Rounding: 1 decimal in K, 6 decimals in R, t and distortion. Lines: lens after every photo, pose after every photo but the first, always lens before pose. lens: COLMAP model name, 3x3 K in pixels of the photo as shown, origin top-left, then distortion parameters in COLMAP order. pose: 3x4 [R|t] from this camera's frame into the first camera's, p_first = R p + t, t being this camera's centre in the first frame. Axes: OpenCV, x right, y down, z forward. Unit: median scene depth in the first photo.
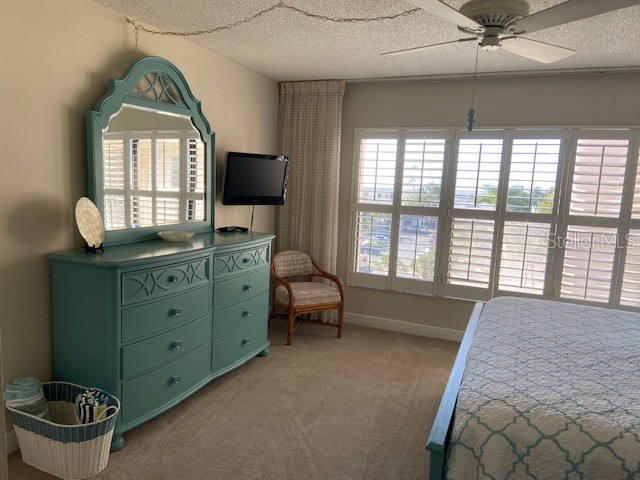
lens RADIAL K [[498.1, 0, 320.0], [0, 498.1, 240.0], [0, 0, 1]] dist [0.108970, -0.140721]
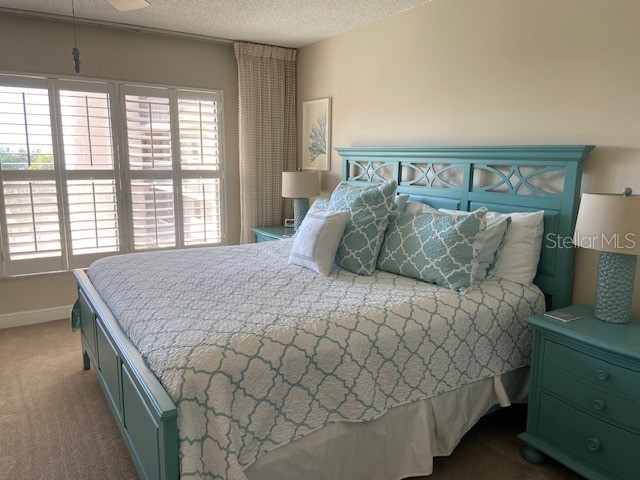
lens RADIAL K [[487.2, 0, 323.4], [0, 487.2, 238.1], [0, 0, 1]] dist [0.124690, -0.126588]
pose [[0.567441, -0.177034, 0.804158, -0.163709], [0.116189, 0.984057, 0.134652, -0.003100], [-0.815175, 0.017027, 0.578964, 0.123047]]
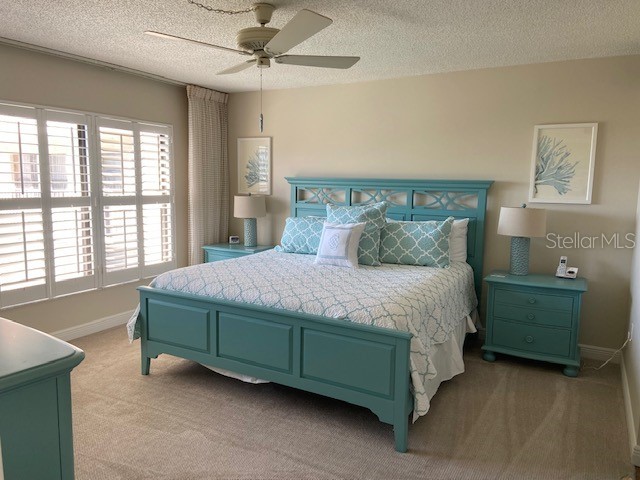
lens RADIAL K [[487.2, 0, 323.4], [0, 487.2, 238.1], [0, 0, 1]] dist [0.124690, -0.126588]
pose [[0.100052, -0.161739, 0.981748, -0.682082], [0.109809, 0.982467, 0.150667, -0.091088], [-0.988904, 0.092730, 0.116058, 0.539115]]
